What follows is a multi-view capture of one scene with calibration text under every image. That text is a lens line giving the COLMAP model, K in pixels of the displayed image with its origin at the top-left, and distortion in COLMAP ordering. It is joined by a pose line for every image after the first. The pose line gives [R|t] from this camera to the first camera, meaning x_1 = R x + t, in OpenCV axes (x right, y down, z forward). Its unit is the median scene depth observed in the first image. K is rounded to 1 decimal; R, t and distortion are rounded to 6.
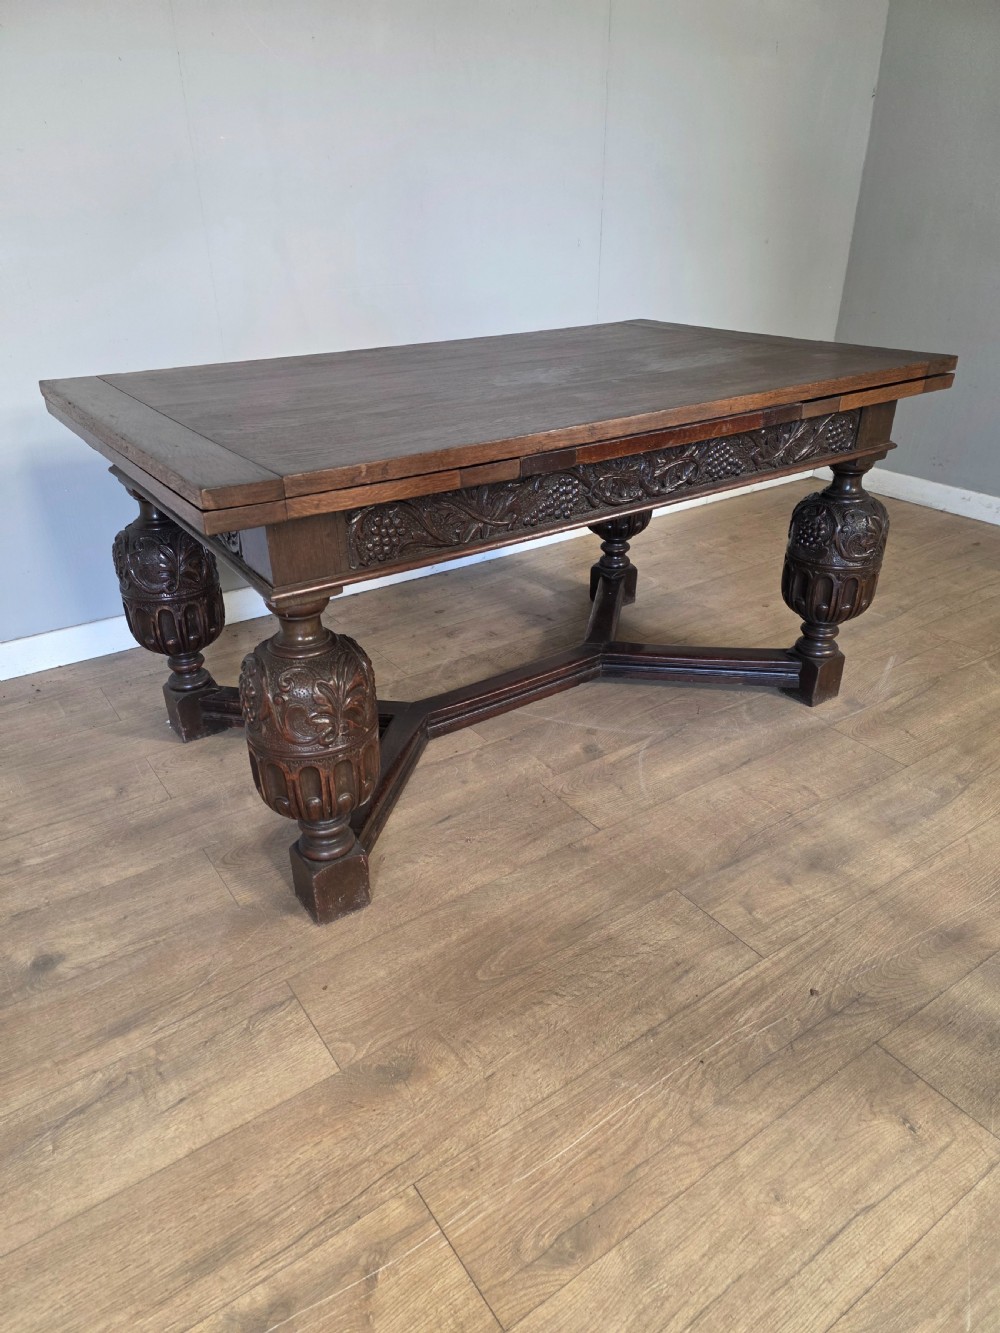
lens RADIAL K [[894.9, 0, 497.6], [0, 894.9, 670.5], [0, 0, 1]] dist [0.062517, -0.064804]
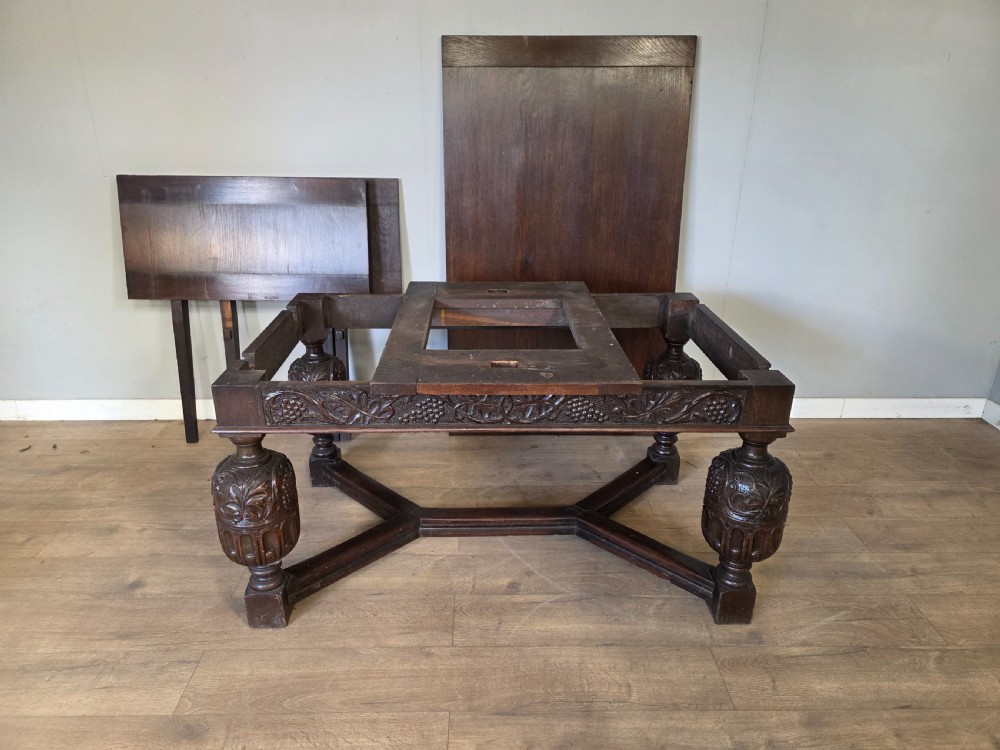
lens RADIAL K [[671.3, 0, 495.4], [0, 671.3, 366.3], [0, 0, 1]] dist [0.062517, -0.064804]
pose [[0.835748, 0.220046, -0.503095, 0.697292], [-0.270573, 0.962275, -0.028595, -0.258127], [0.477823, 0.160022, 0.863758, 0.084017]]
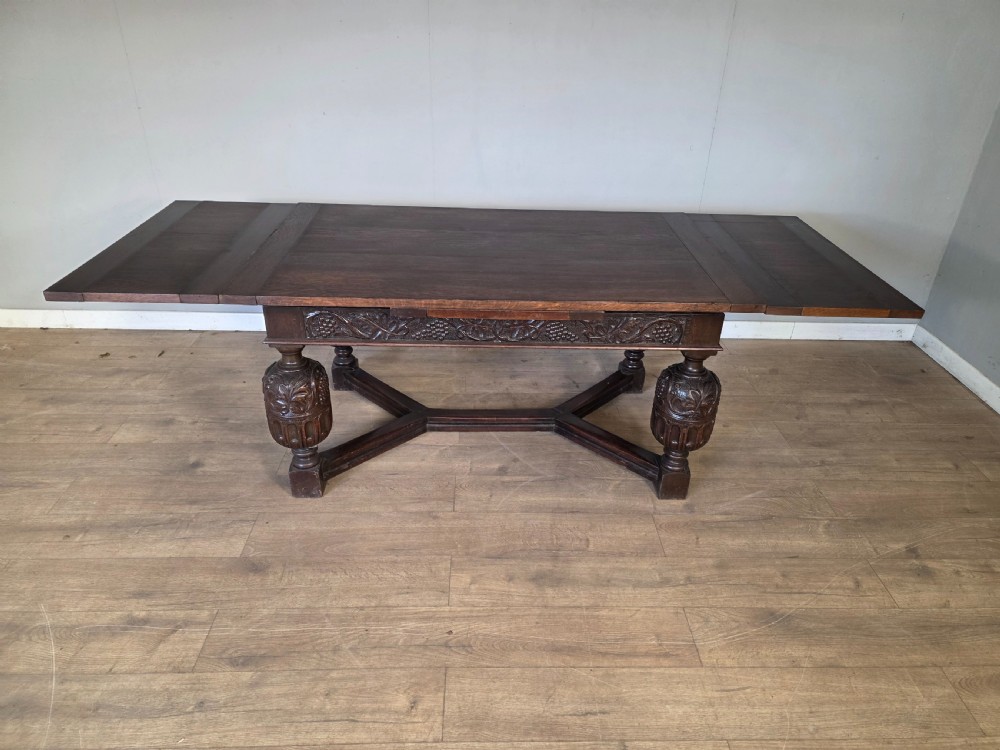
lens RADIAL K [[671.3, 0, 512.1], [0, 671.3, 367.1], [0, 0, 1]] dist [0.062517, -0.064804]
pose [[0.843347, 0.296660, -0.448061, 0.842613], [-0.288597, 0.953395, 0.088039, -0.283416], [0.453297, 0.055061, 0.889658, -0.162114]]
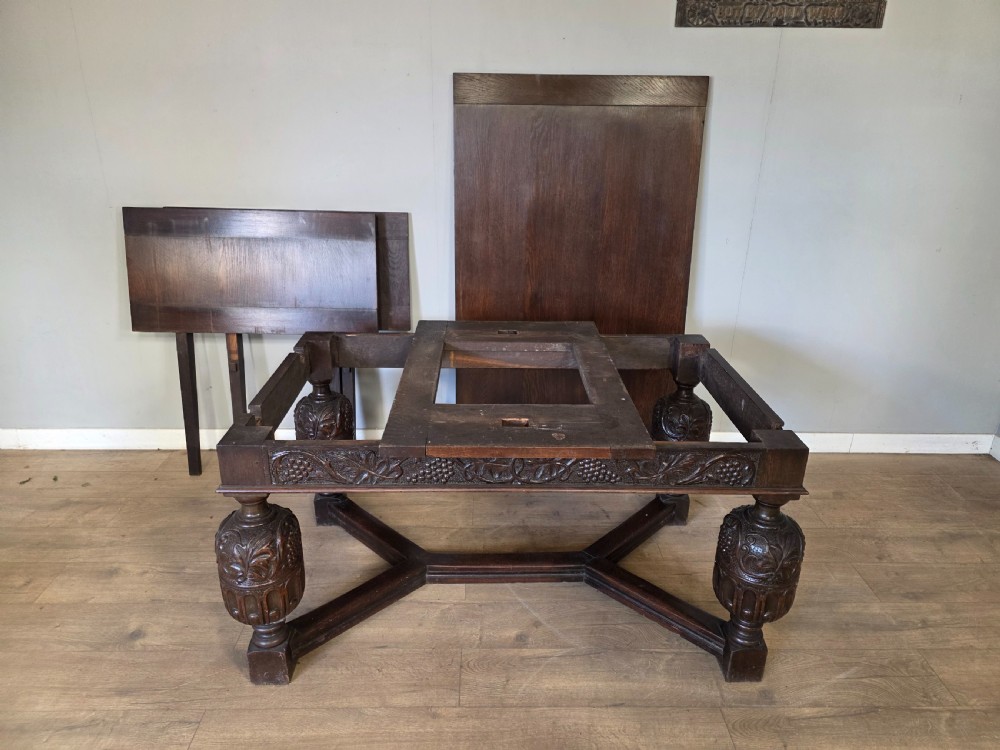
lens RADIAL K [[671.3, 0, 507.0], [0, 671.3, 361.0], [0, 0, 1]] dist [0.062517, -0.064804]
pose [[0.838594, 0.224051, -0.496550, 0.659835], [-0.279517, 0.959340, -0.039191, -0.347567], [0.467580, 0.171659, 0.867123, 0.076535]]
